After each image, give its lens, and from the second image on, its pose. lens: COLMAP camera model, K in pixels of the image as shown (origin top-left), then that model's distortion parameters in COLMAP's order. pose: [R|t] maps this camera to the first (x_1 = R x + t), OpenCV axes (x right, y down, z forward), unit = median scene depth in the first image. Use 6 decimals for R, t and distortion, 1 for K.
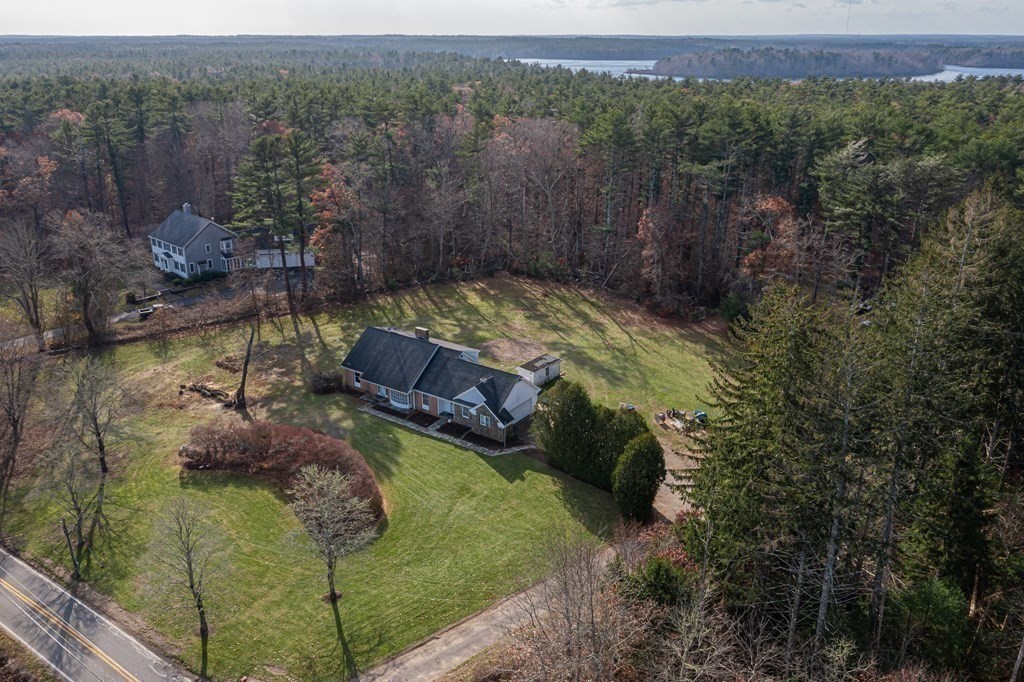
lens RADIAL K [[811.3, 0, 512.7], [0, 811.3, 339.8], [0, 0, 1]] dist [-0.011142, 0.002148]
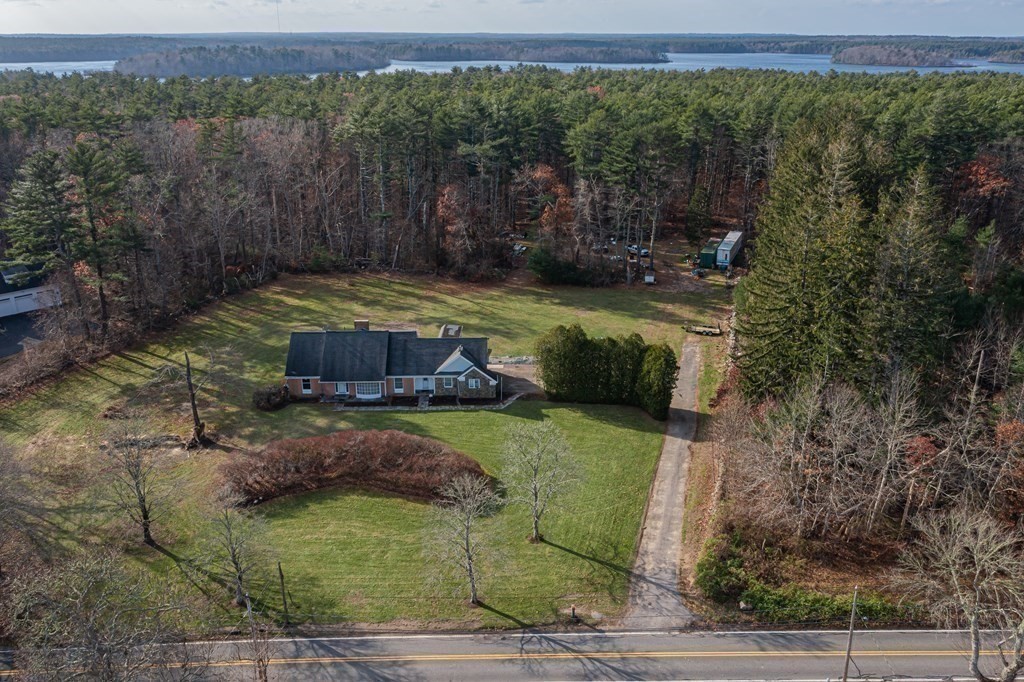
lens RADIAL K [[811.3, 0, 512.7], [0, 811.3, 339.8], [0, 0, 1]] dist [-0.011142, 0.002148]
pose [[0.798068, -0.211727, 0.564144, -0.541752], [0.210459, 0.975215, 0.068278, -0.020016], [-0.564619, 0.064239, 0.822848, 0.056950]]
